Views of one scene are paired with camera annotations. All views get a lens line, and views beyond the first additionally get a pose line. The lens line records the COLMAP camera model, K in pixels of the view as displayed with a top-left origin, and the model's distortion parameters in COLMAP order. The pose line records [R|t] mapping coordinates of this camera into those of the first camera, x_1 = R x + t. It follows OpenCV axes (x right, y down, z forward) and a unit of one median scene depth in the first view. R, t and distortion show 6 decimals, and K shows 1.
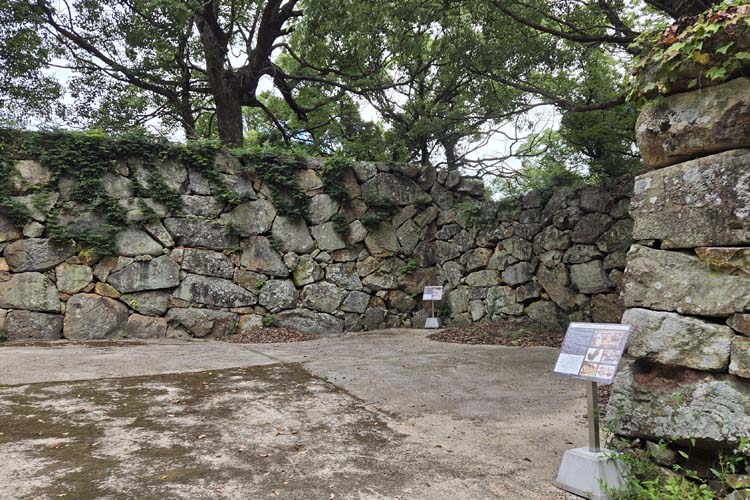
lens RADIAL K [[572.0, 0, 375.0], [0, 572.0, 250.0], [0, 0, 1]] dist [0.055017, -0.004618]
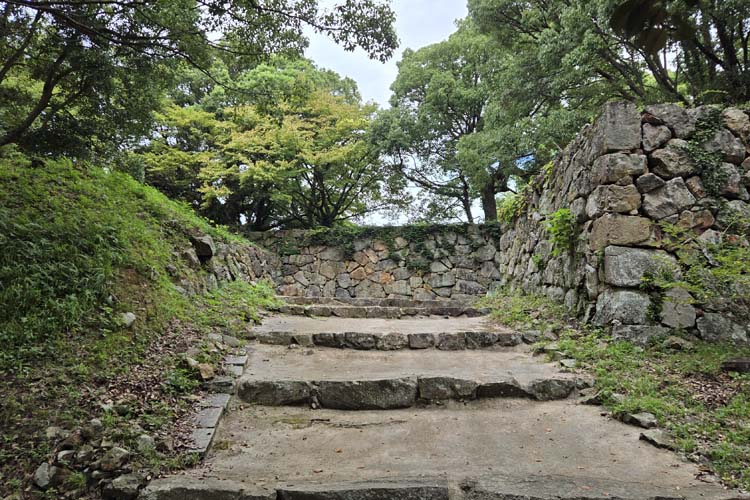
lens RADIAL K [[572.0, 0, 375.0], [0, 572.0, 250.0], [0, 0, 1]] dist [0.055017, -0.004618]
pose [[0.829437, -0.075026, -0.553539, 0.688411], [0.032110, 0.995704, -0.086842, 0.114464], [0.557677, 0.054256, 0.828283, -1.114061]]
